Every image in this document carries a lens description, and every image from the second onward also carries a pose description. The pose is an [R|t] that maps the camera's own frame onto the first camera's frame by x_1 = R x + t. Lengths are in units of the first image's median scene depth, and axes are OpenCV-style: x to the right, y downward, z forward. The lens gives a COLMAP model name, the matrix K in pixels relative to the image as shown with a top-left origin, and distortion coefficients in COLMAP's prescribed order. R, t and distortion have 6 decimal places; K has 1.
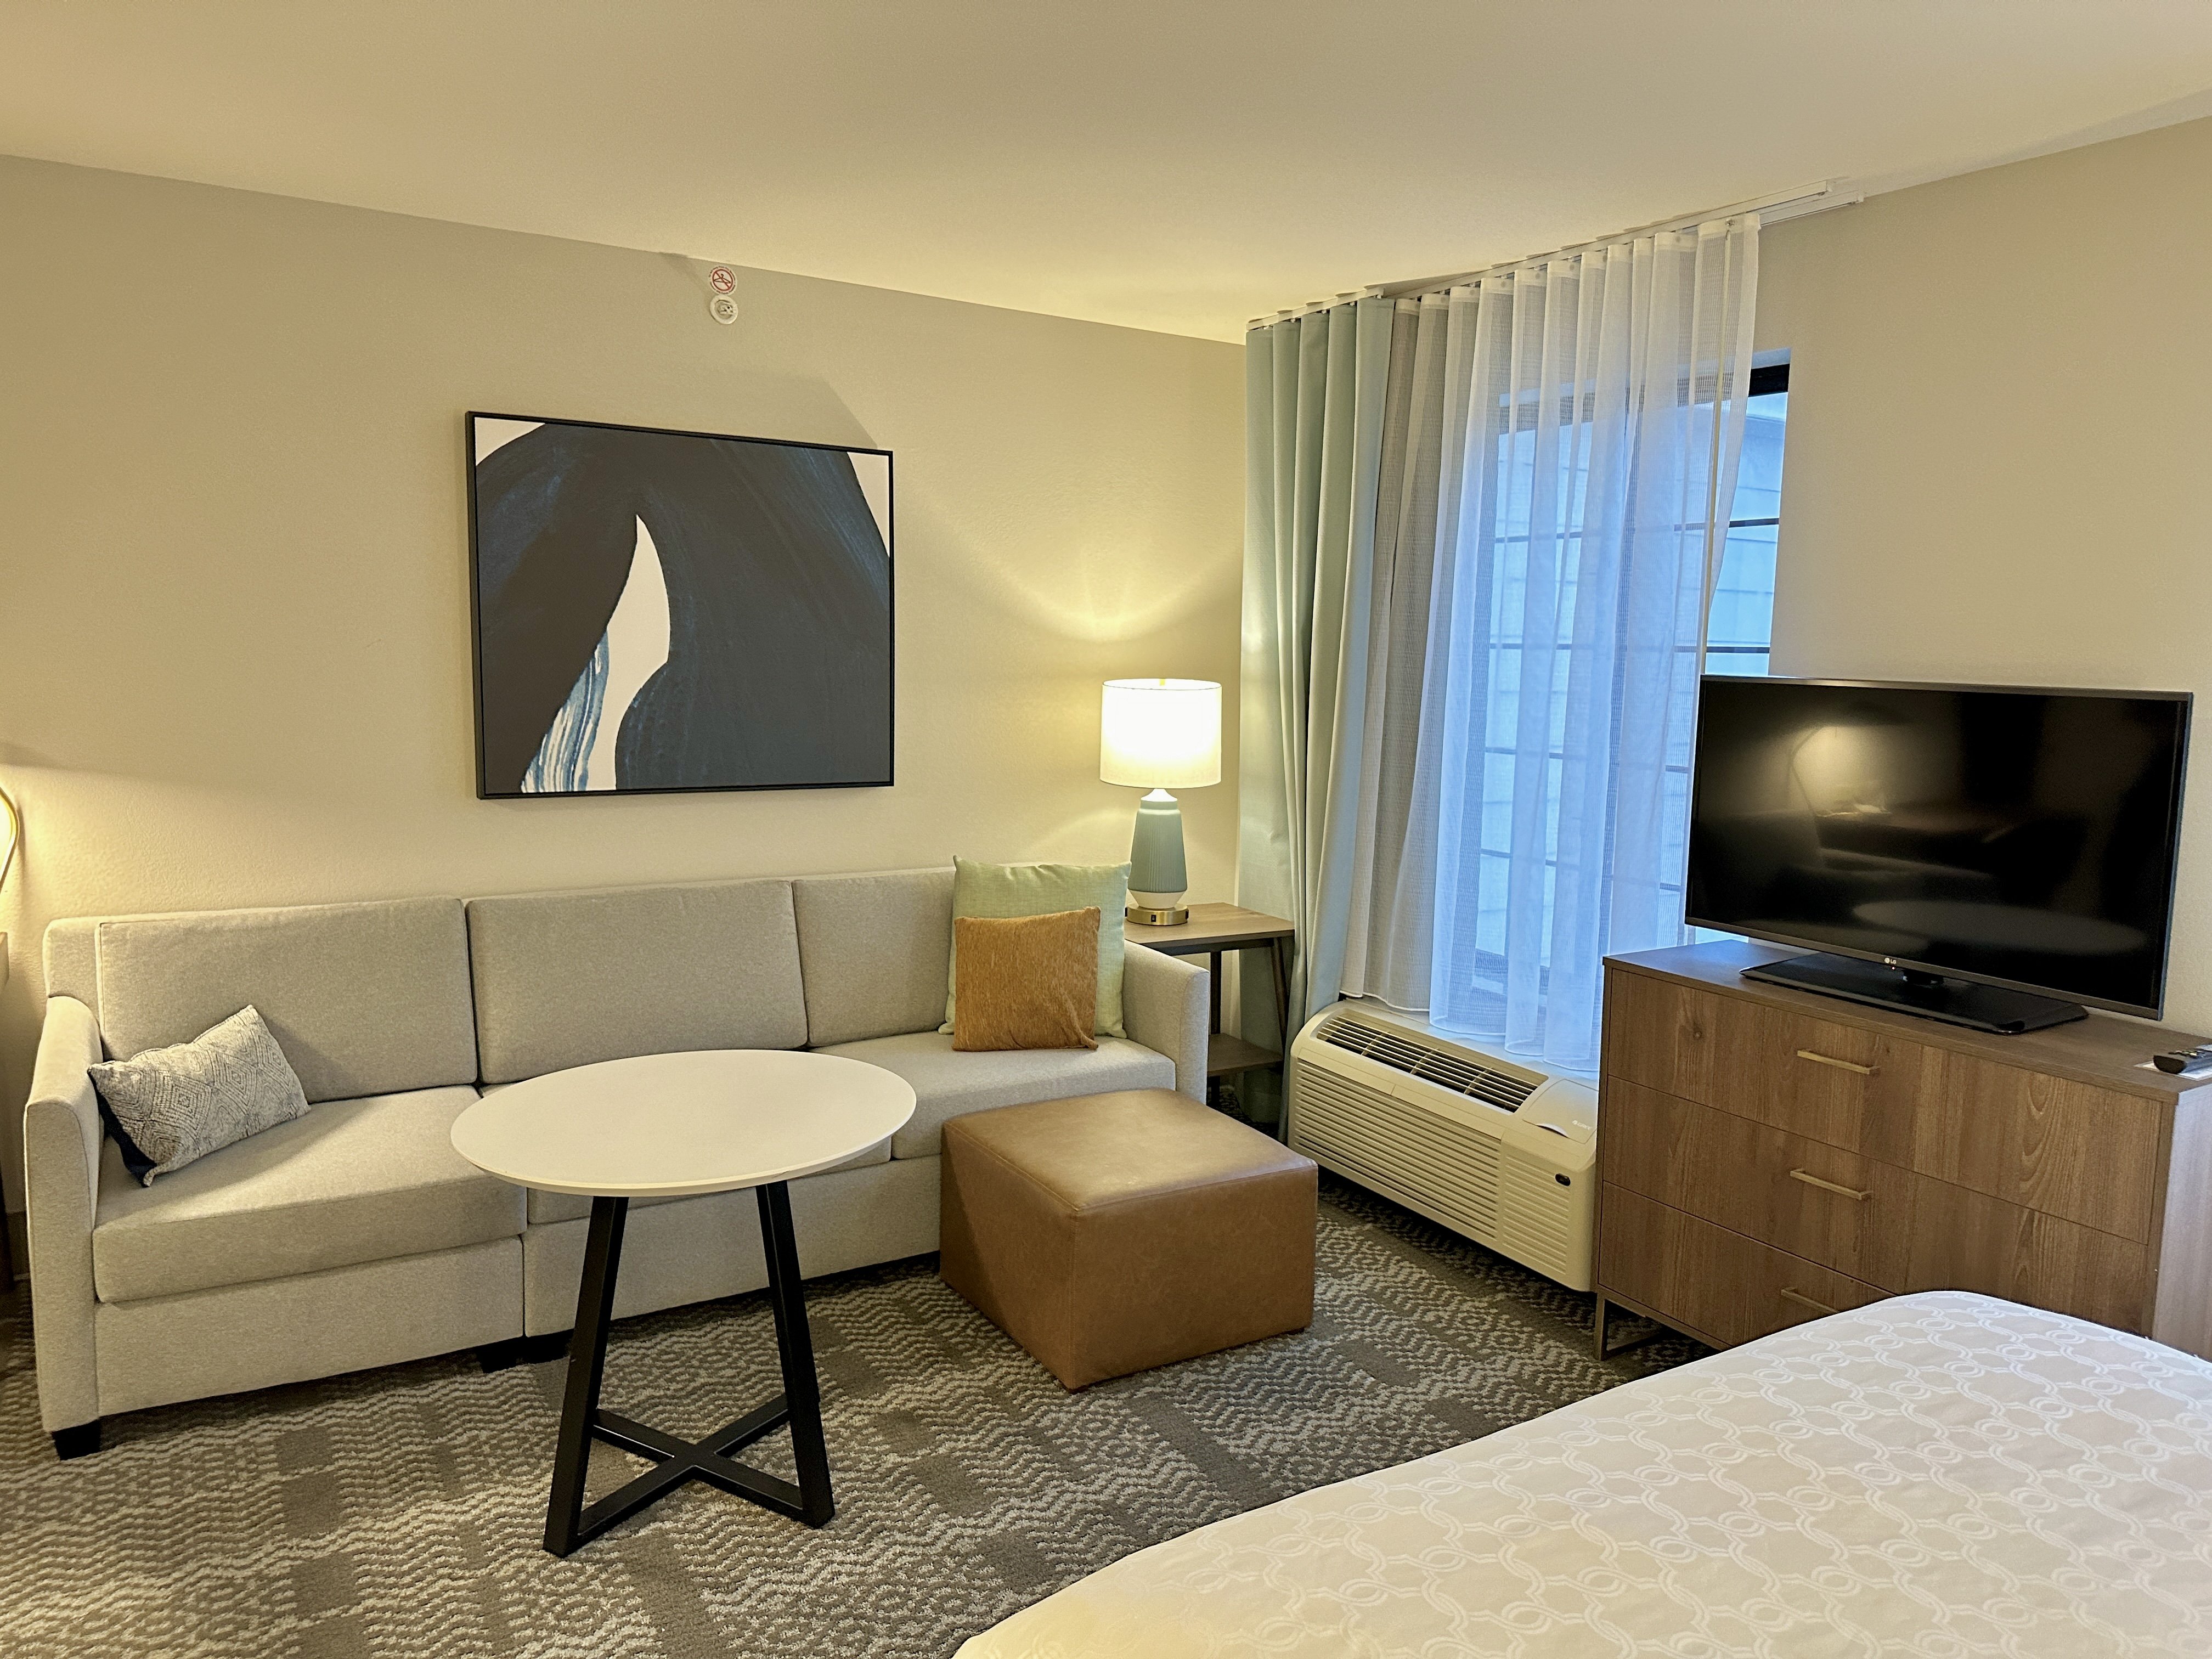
lens RADIAL K [[1550.8, 0, 1114.3], [0, 1550.8, 832.8], [0, 0, 1]] dist [0.024075, -0.043156]
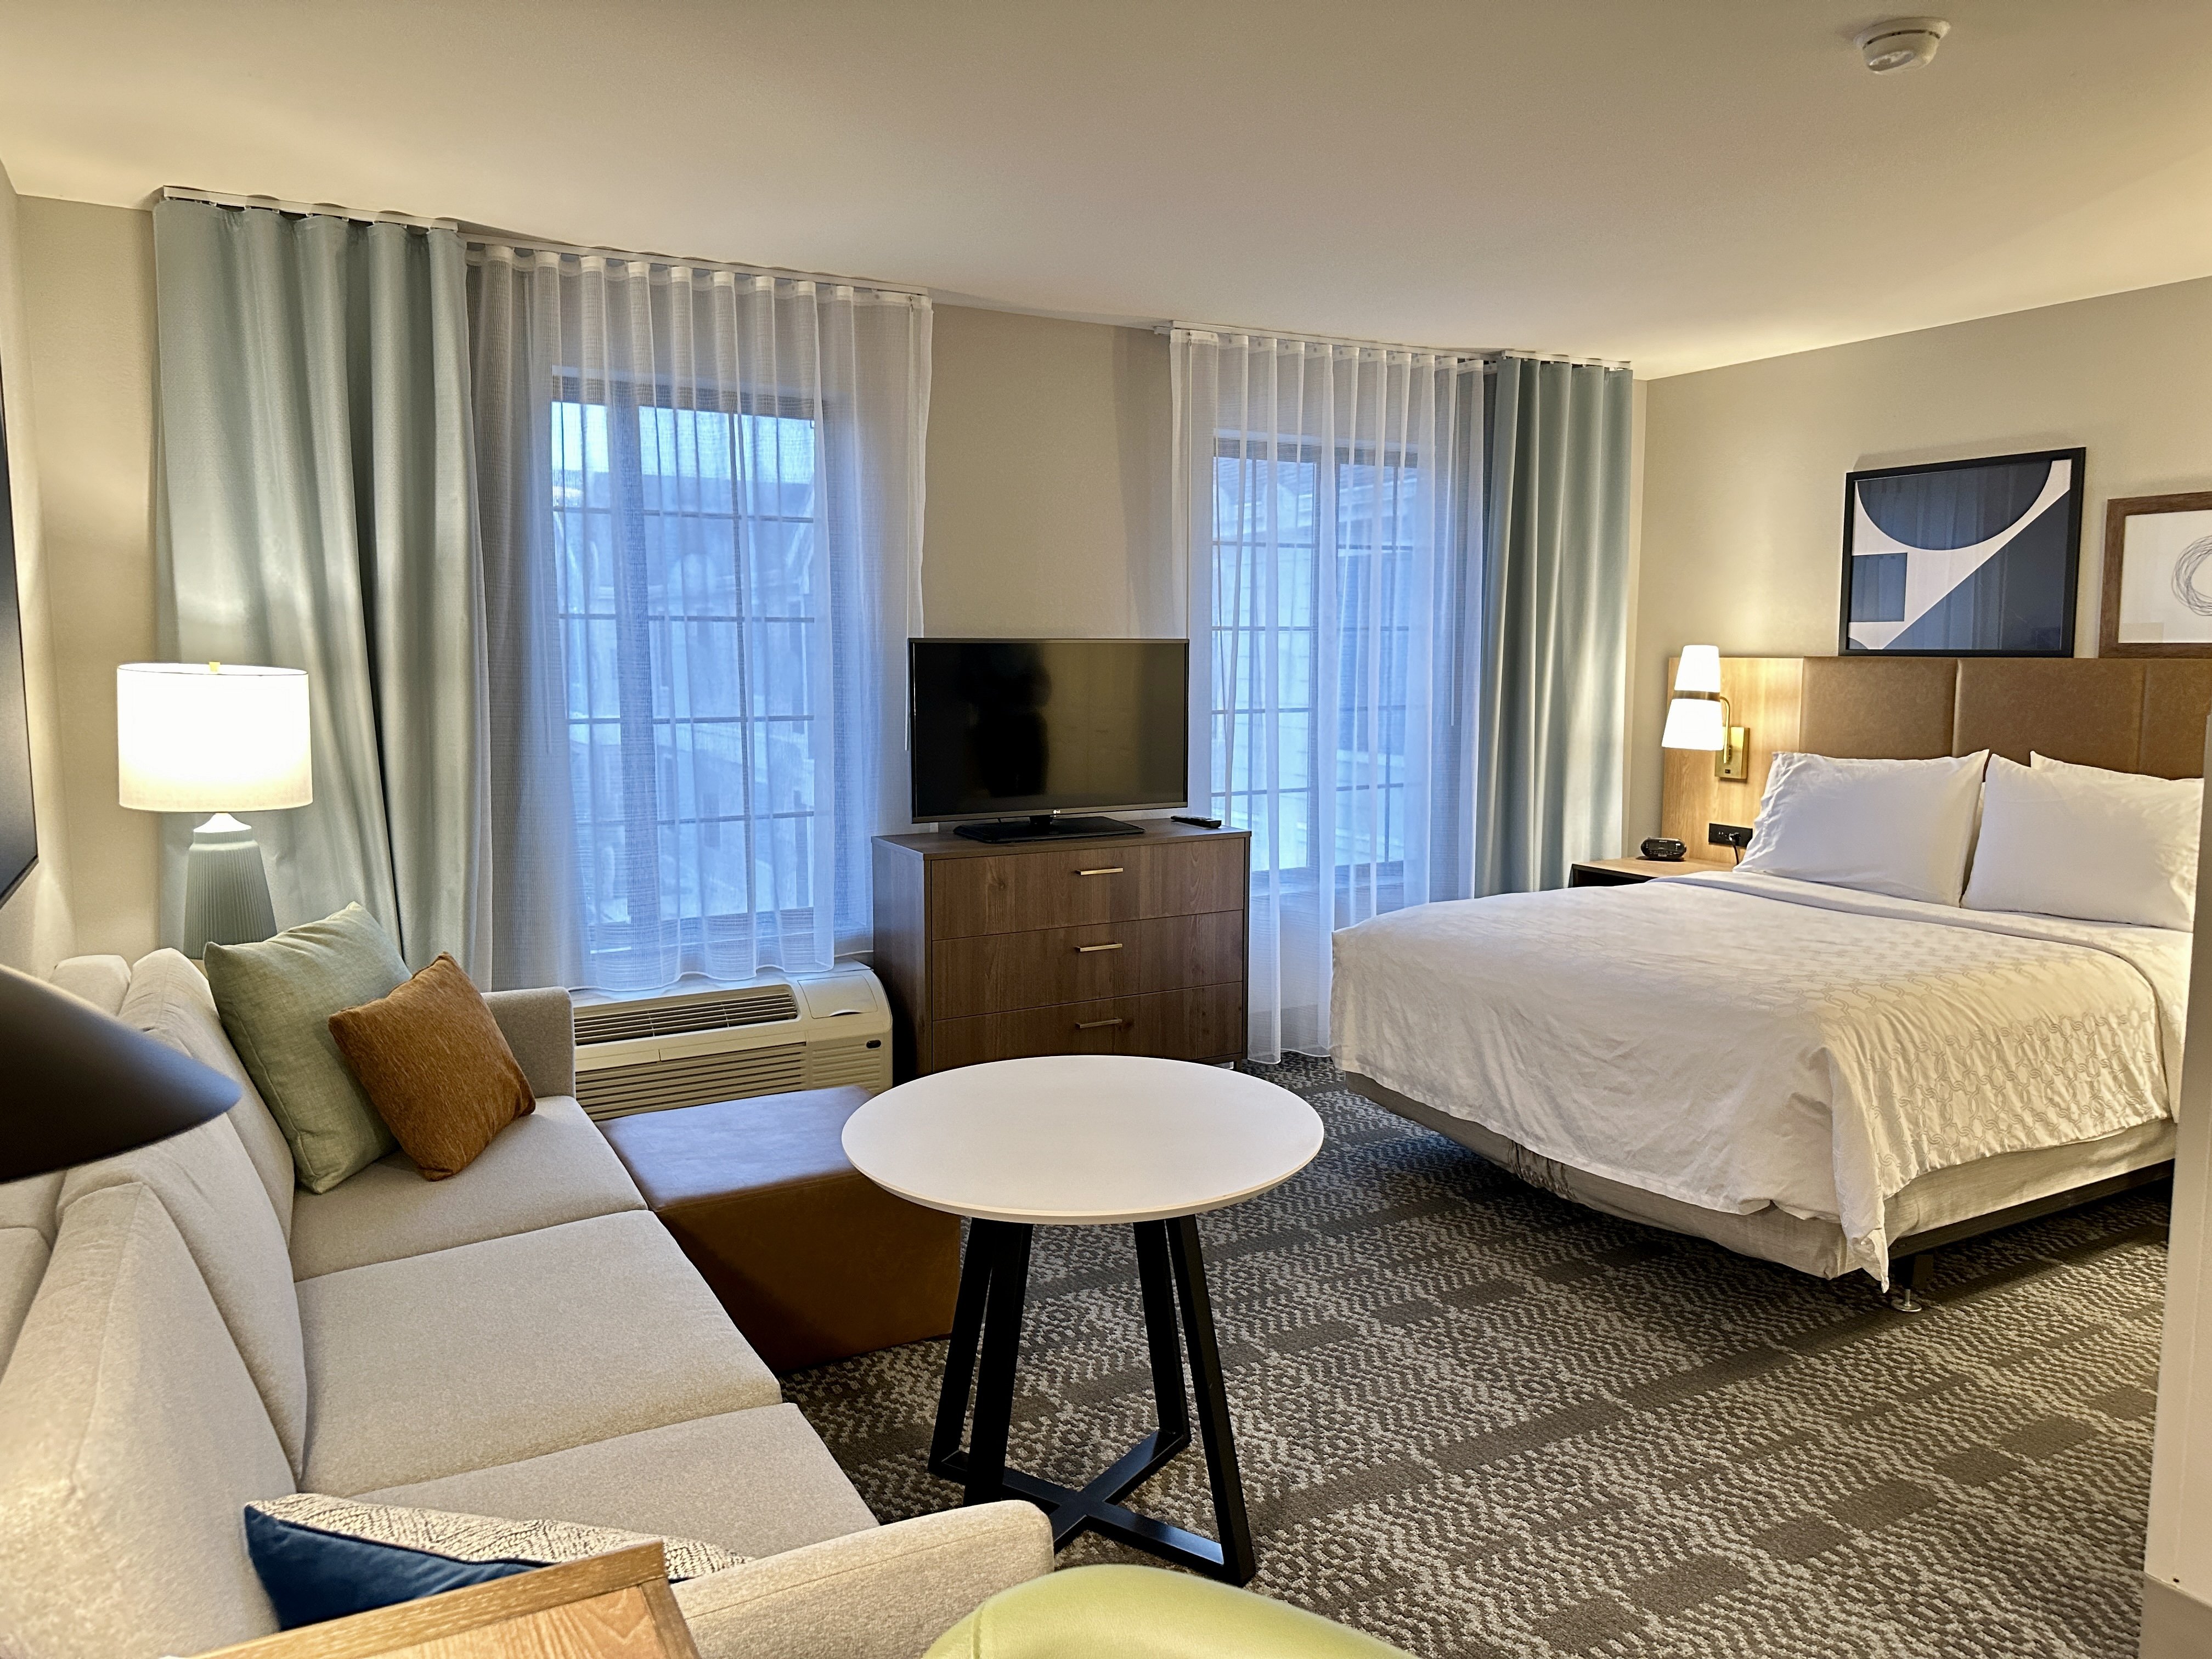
lens RADIAL K [[1552.1, 0, 1116.0], [0, 1552.1, 831.8], [0, 0, 1]] dist [0.033400, -0.060553]
pose [[0.038875, -0.146950, 0.988380, -1.002995], [0.124803, 0.982096, 0.141107, -0.105636], [-0.991420, 0.117867, 0.056519, 0.789045]]
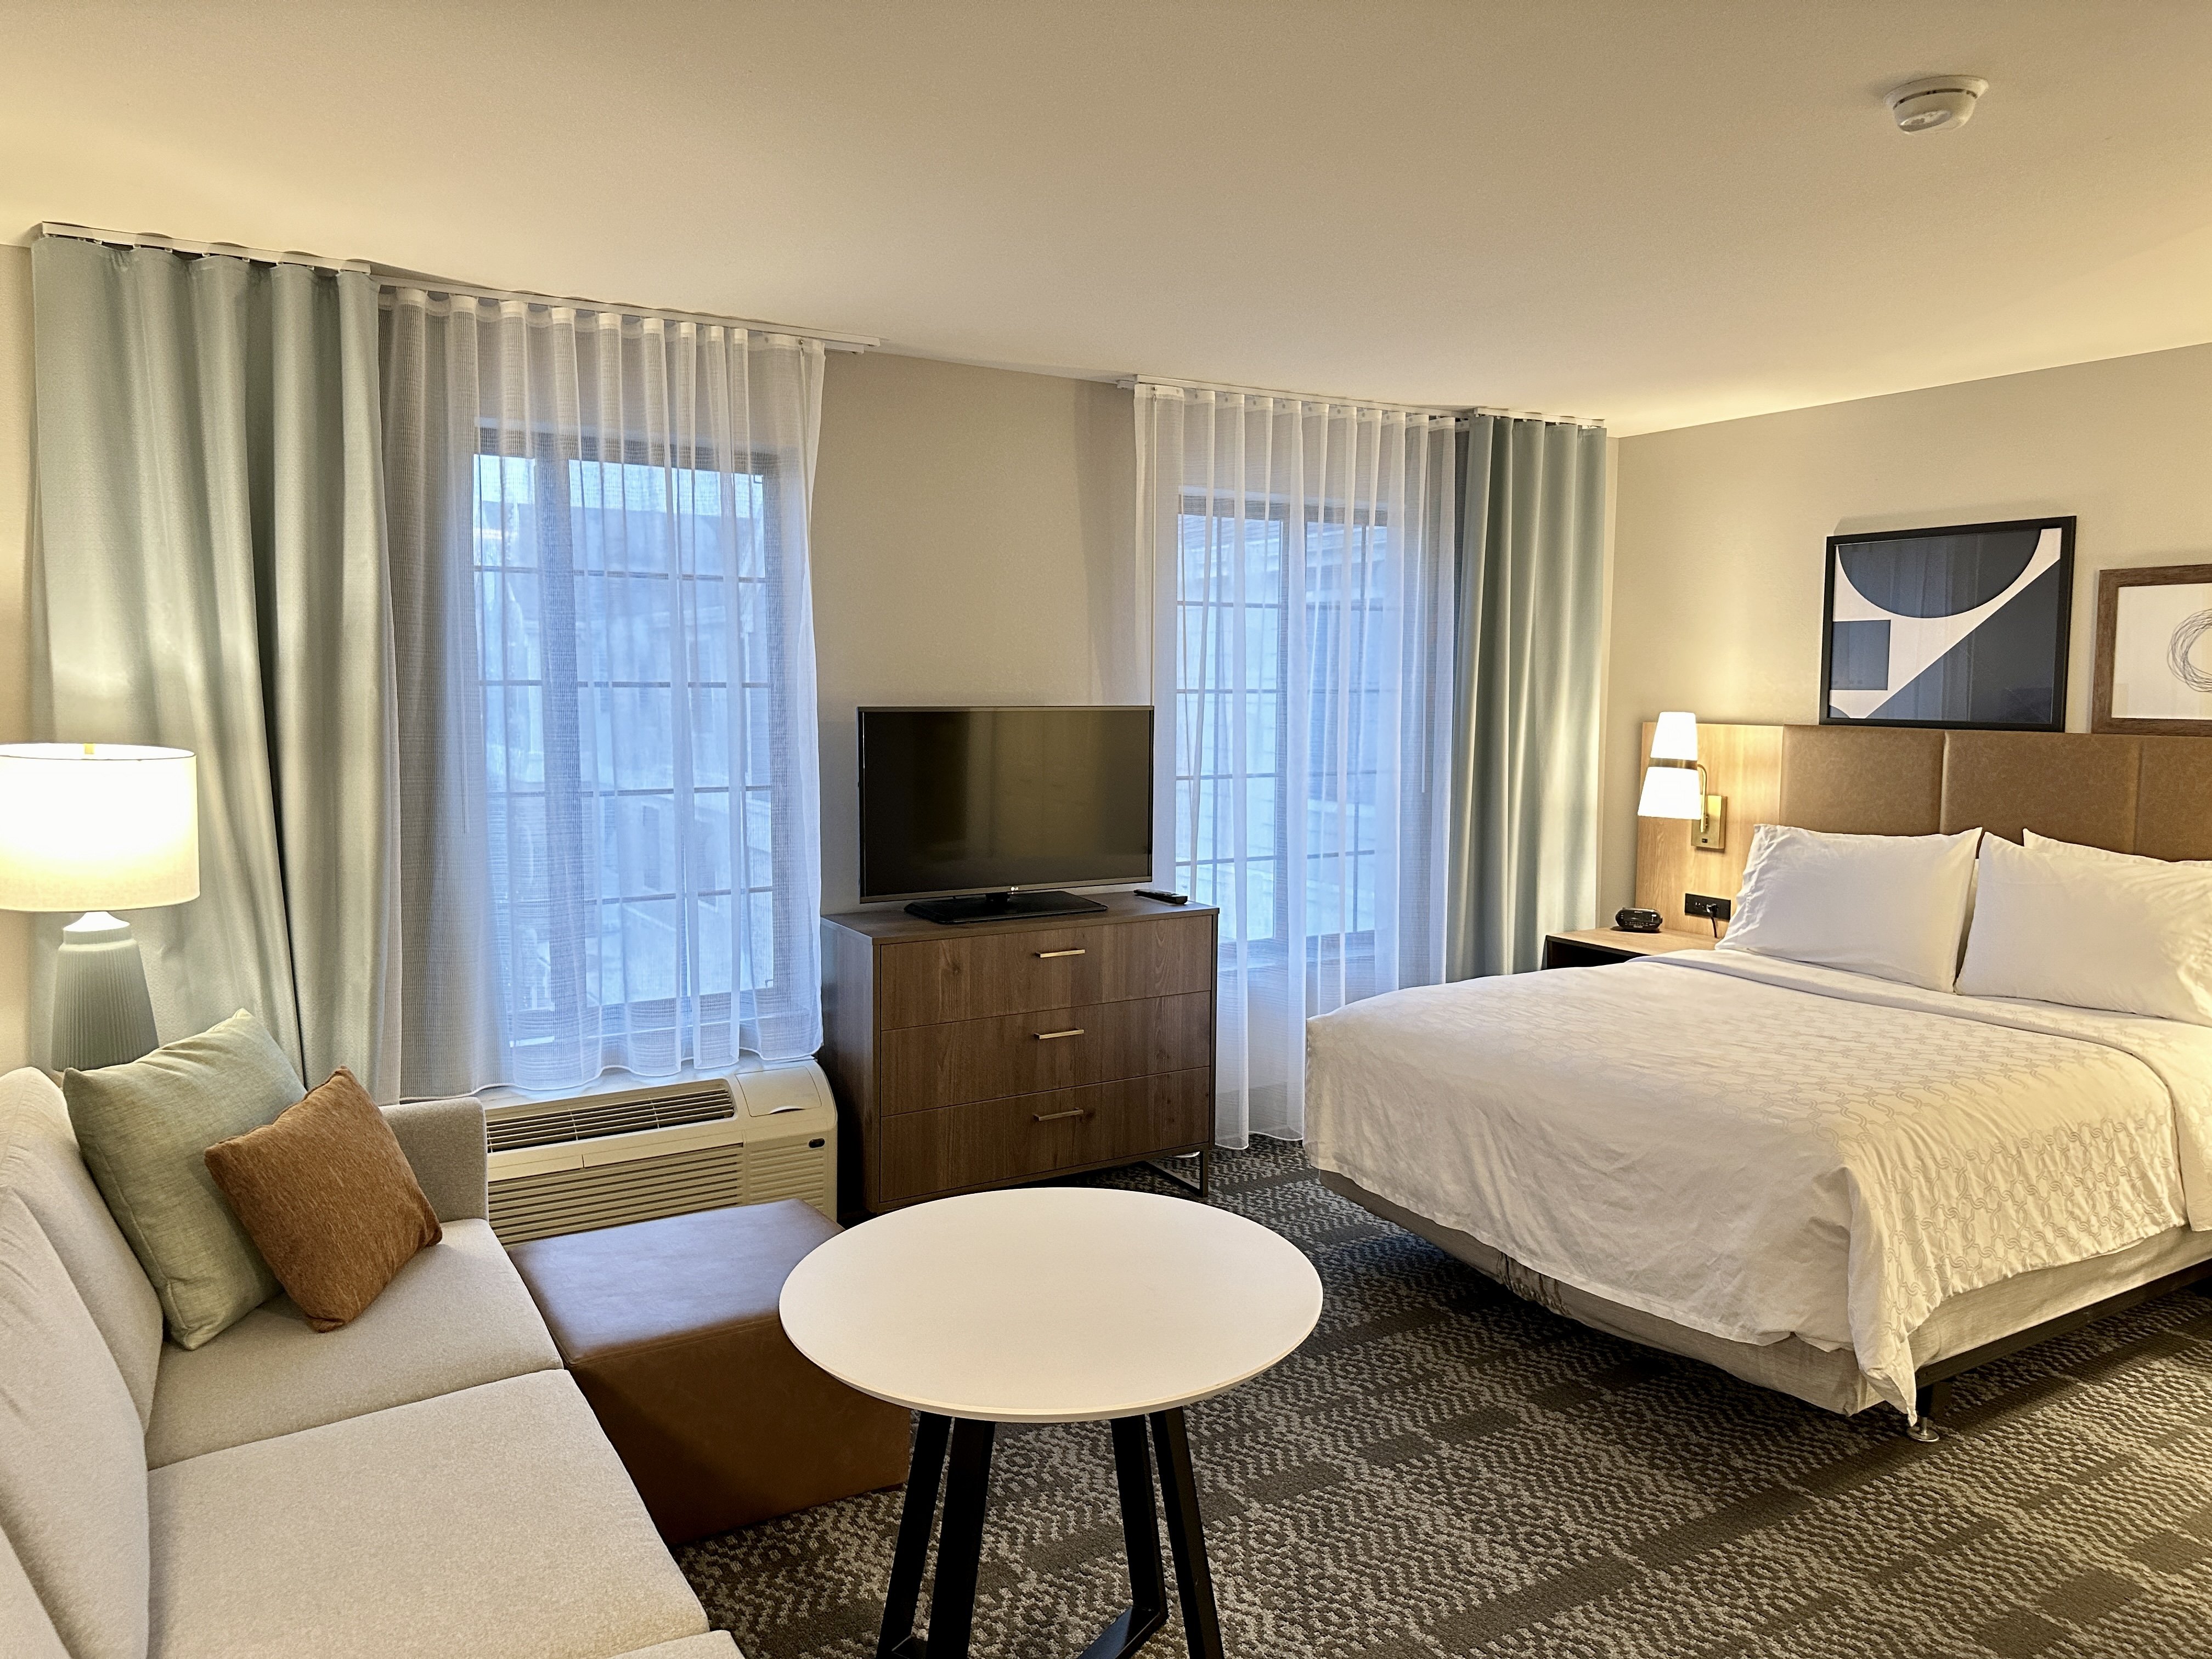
lens RADIAL K [[1550.8, 0, 1114.3], [0, 1550.8, 832.8], [0, 0, 1]] dist [0.024075, -0.043156]
pose [[0.006408, -0.126788, 0.991909, -0.918871], [0.117275, 0.985180, 0.125170, -0.136439], [-0.993079, 0.115524, 0.021182, 0.801563]]
